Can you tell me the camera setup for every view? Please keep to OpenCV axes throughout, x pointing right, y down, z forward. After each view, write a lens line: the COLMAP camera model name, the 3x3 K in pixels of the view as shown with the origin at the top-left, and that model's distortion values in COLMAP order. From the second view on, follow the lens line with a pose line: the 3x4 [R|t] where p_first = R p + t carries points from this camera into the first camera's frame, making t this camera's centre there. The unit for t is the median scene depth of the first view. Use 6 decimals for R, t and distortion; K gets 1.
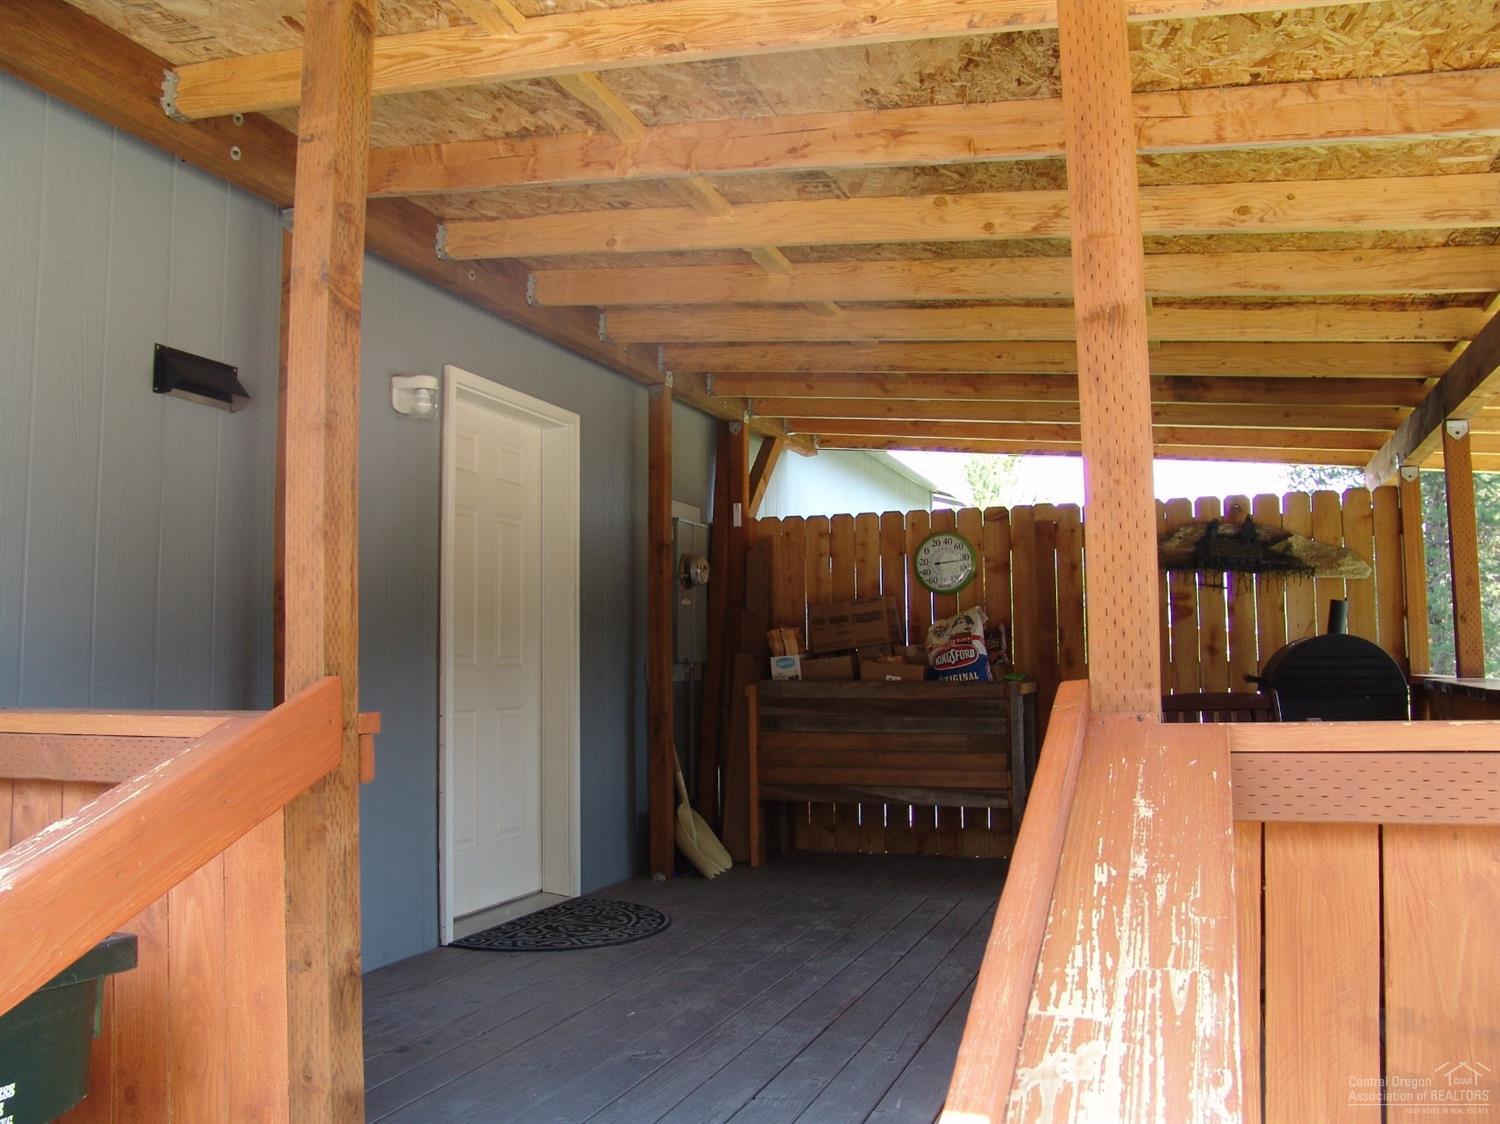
lens RADIAL K [[1248.1, 0, 750.0], [0, 1248.1, 562.0], [0, 0, 1]] dist [-0.162826, 0.140712]
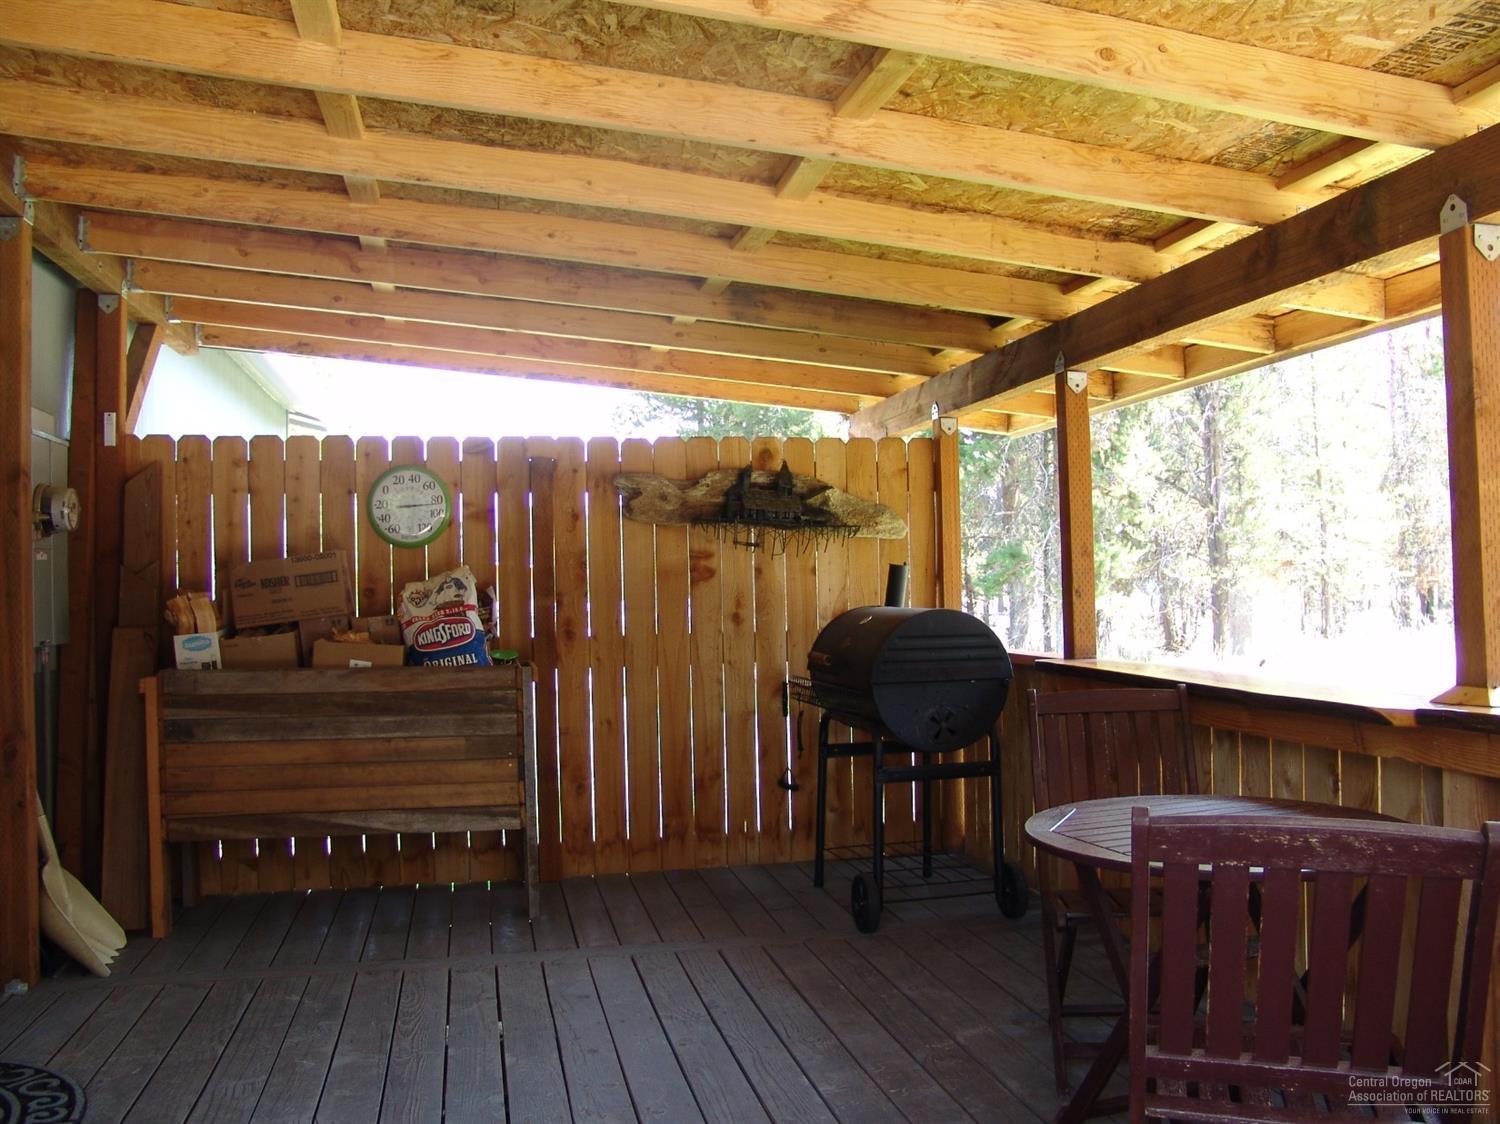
lens RADIAL K [[1248.1, 0, 750.0], [0, 1248.1, 562.0], [0, 0, 1]] dist [-0.162826, 0.140712]
pose [[0.837114, 0.003456, 0.547017, -0.089707], [-0.034116, 0.998363, 0.045902, -0.007620], [-0.545963, -0.057087, 0.835862, 0.272859]]
